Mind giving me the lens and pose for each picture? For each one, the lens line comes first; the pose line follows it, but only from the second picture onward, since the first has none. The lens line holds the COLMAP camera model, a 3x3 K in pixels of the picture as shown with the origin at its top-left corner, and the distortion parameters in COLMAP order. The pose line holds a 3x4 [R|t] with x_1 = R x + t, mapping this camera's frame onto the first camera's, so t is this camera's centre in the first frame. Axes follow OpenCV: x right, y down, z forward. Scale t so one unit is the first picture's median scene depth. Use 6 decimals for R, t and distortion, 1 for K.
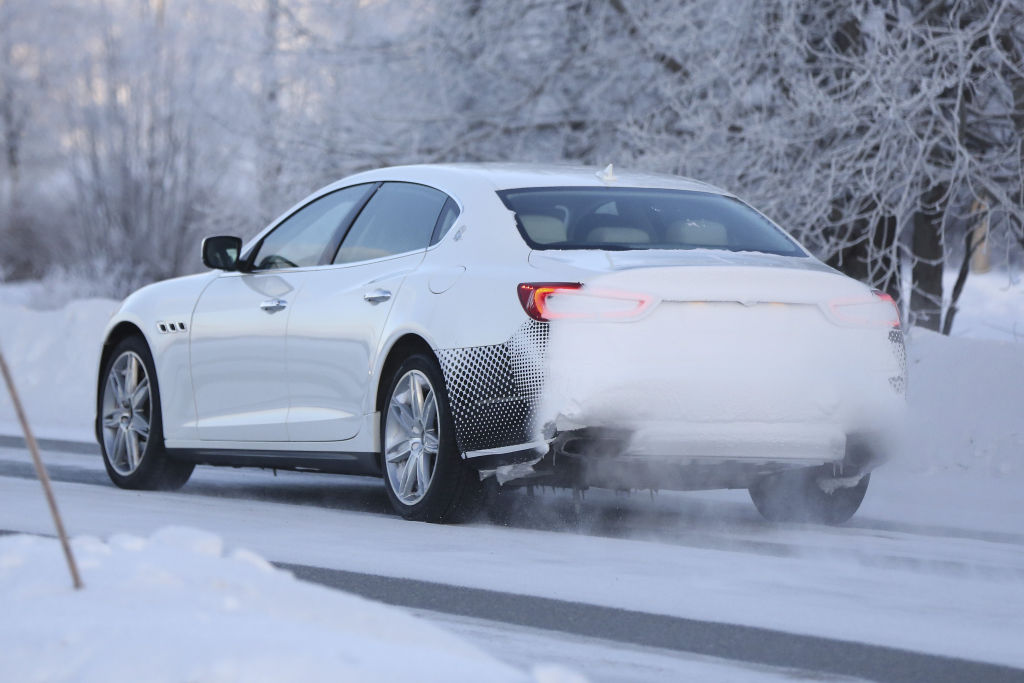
lens RADIAL K [[5896.4, 0, 512.0], [0, 5896.4, 341.5], [0, 0, 1]] dist [0.566597, 5.528552]
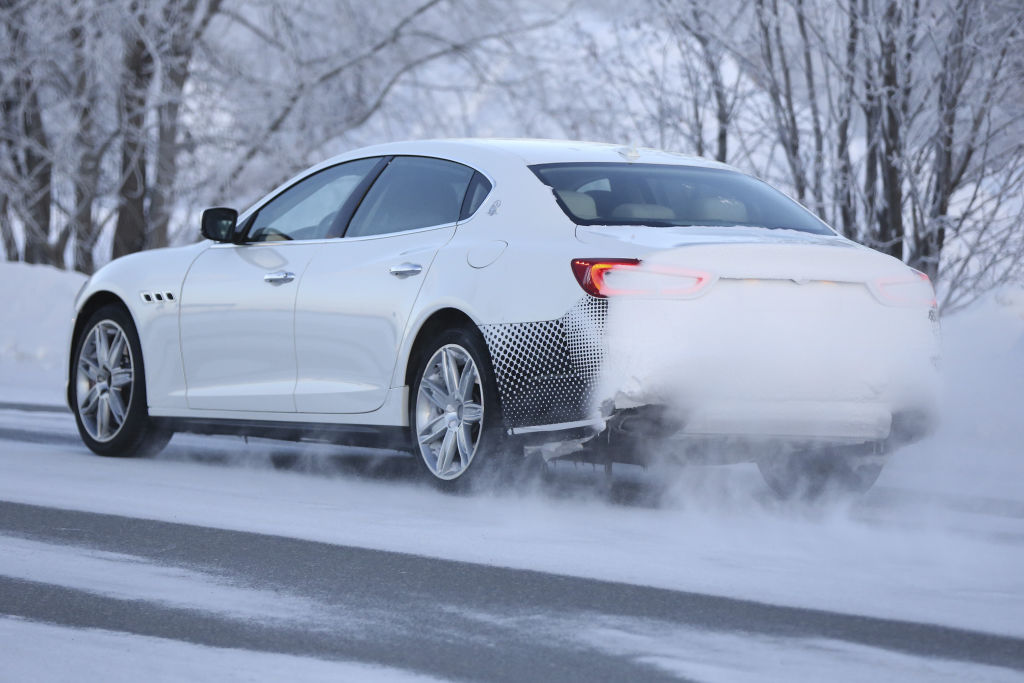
lens RADIAL K [[4657.5, 0, 512.0], [0, 4657.5, 341.5], [0, 0, 1]] dist [0.072218, 1.062876]
pose [[0.994799, 0.008744, 0.101482, -0.086437], [-0.009679, 0.999915, 0.008720, -0.002655], [-0.101397, -0.009657, 0.994799, 0.216817]]
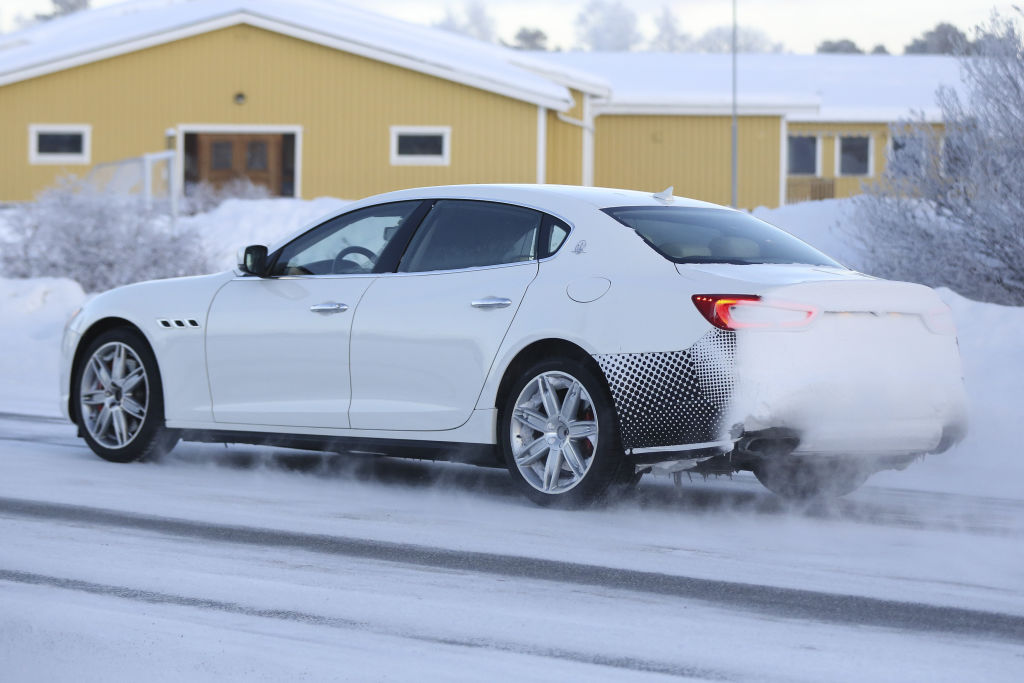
lens RADIAL K [[2813.9, 0, 512.0], [0, 2813.9, 341.5], [0, 0, 1]] dist [-0.062287, -0.324595]
pose [[0.936530, -0.002295, 0.350580, -0.208296], [-0.004889, 0.999796, 0.019605, -0.011043], [-0.350553, -0.020074, 0.936328, 0.512623]]
